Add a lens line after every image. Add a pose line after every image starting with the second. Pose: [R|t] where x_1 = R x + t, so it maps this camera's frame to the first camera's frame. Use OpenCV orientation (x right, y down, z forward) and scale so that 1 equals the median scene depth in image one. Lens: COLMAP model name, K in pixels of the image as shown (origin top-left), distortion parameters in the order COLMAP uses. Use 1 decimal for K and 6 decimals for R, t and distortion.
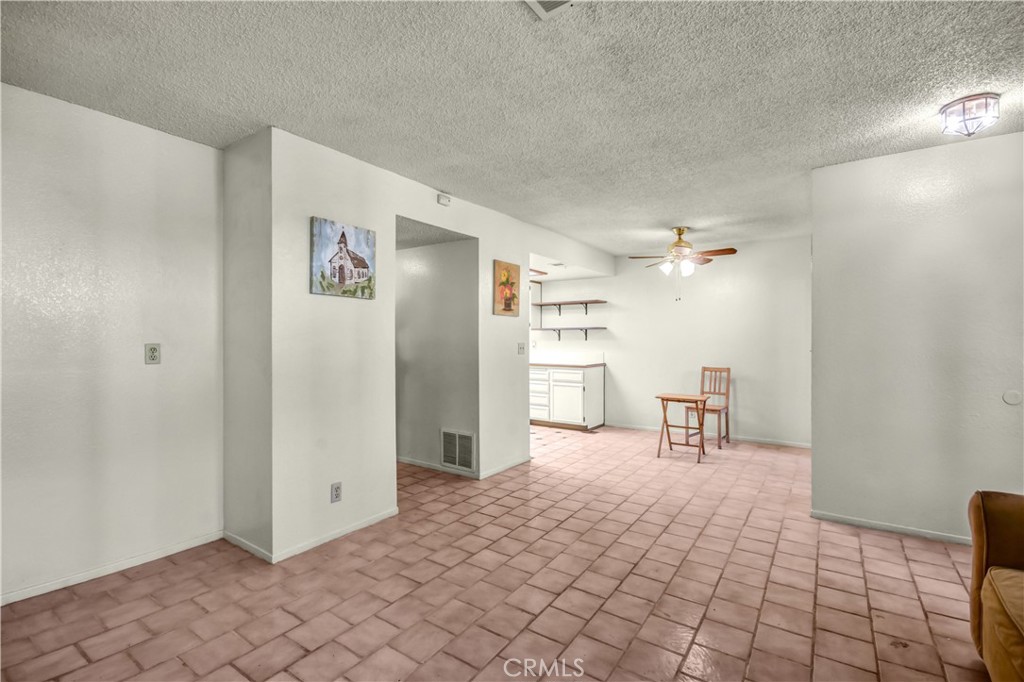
lens RADIAL K [[457.8, 0, 522.1], [0, 457.8, 346.5], [0, 0, 1]] dist [0.039738, -0.007976]
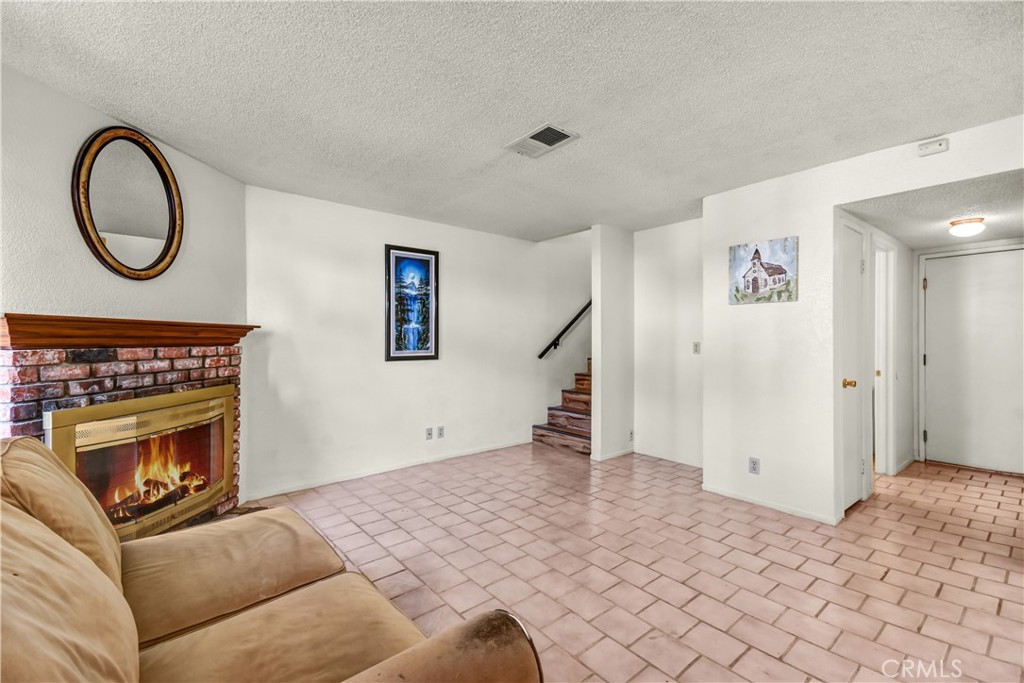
lens RADIAL K [[457.8, 0, 508.0], [0, 457.8, 336.1], [0, 0, 1]] dist [0.039738, -0.007976]
pose [[-0.270436, -0.007663, -0.962707, 0.936598], [-0.013850, 0.999896, -0.004069, -0.008773], [0.962638, 0.012233, -0.270514, 0.700946]]
